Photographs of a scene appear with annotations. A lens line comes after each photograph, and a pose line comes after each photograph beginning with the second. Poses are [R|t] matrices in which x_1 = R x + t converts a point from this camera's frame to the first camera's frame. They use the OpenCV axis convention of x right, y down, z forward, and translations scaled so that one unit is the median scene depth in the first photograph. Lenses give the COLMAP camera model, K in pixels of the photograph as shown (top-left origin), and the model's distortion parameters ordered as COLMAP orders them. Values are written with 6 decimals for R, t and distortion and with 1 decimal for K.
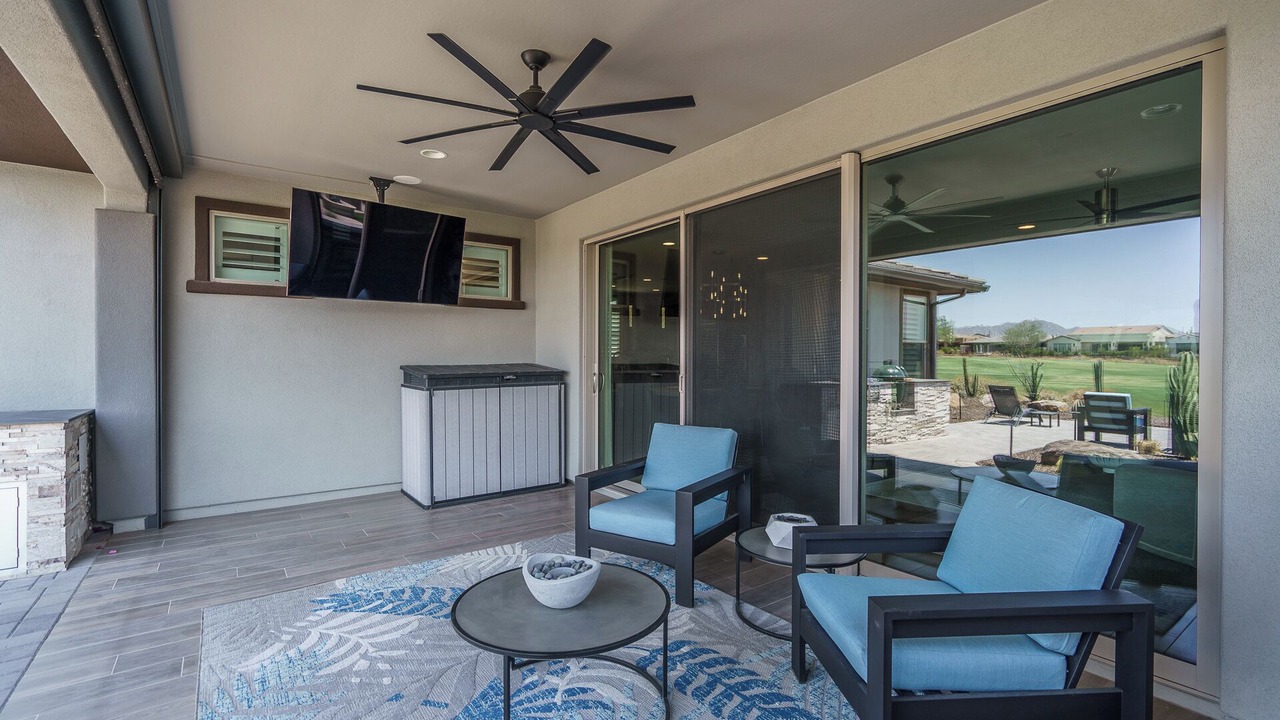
lens RADIAL K [[574.1, 0, 640.0], [0, 574.1, 360.0], [0, 0, 1]] dist [-0.000047, 0.000020]
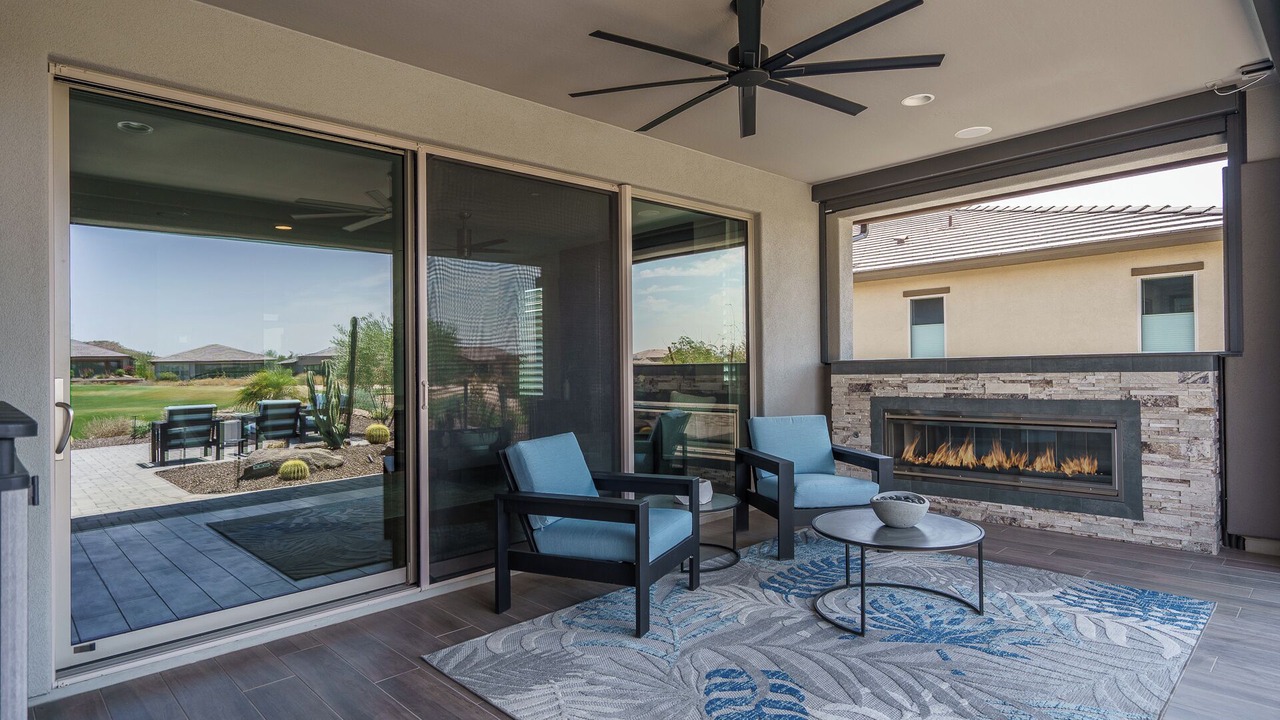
lens RADIAL K [[690.1, 0, 634.6], [0, 690.1, 362.6], [0, 0, 1]] dist [0.000477, 0.000336]
pose [[-0.134067, 0.002211, 0.990970, -0.995060], [0.030206, 0.999542, 0.001857, 0.010915], [-0.990512, 0.030183, -0.134072, 1.092549]]
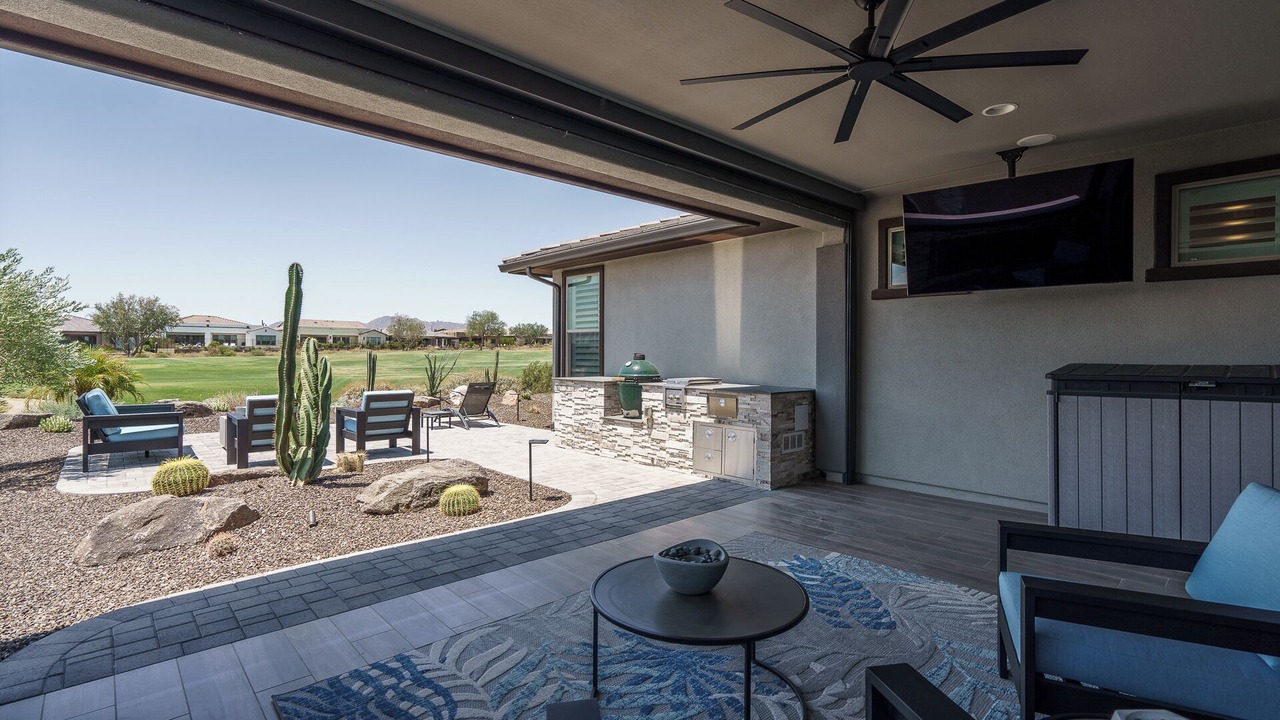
lens RADIAL K [[583.1, 0, 635.1], [0, 583.1, 359.4], [0, 0, 1]] dist [0.000506, 0.000644]
pose [[0.107582, 0.008905, -0.994156, 0.523408], [-0.010701, 0.999912, 0.007798, 0.006497], [0.994139, 0.009800, 0.107668, 0.472672]]
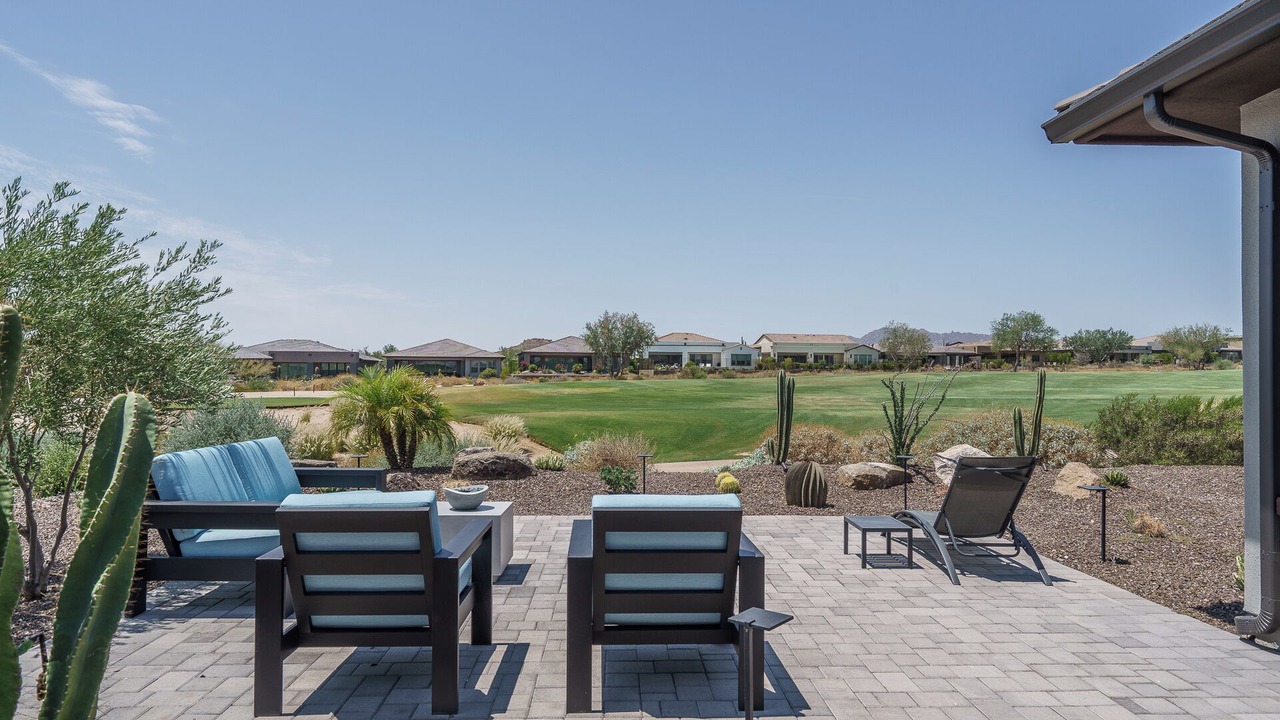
lens RADIAL K [[787.4, 0, 640.7], [0, 787.4, 357.6], [0, 0, 1]] dist [0.010010, 0.001418]
pose [[-0.560196, -0.022025, -0.828067, -0.898597], [-0.013775, 0.999756, -0.017273, 0.002066], [0.828246, 0.001730, -0.560362, 0.297774]]
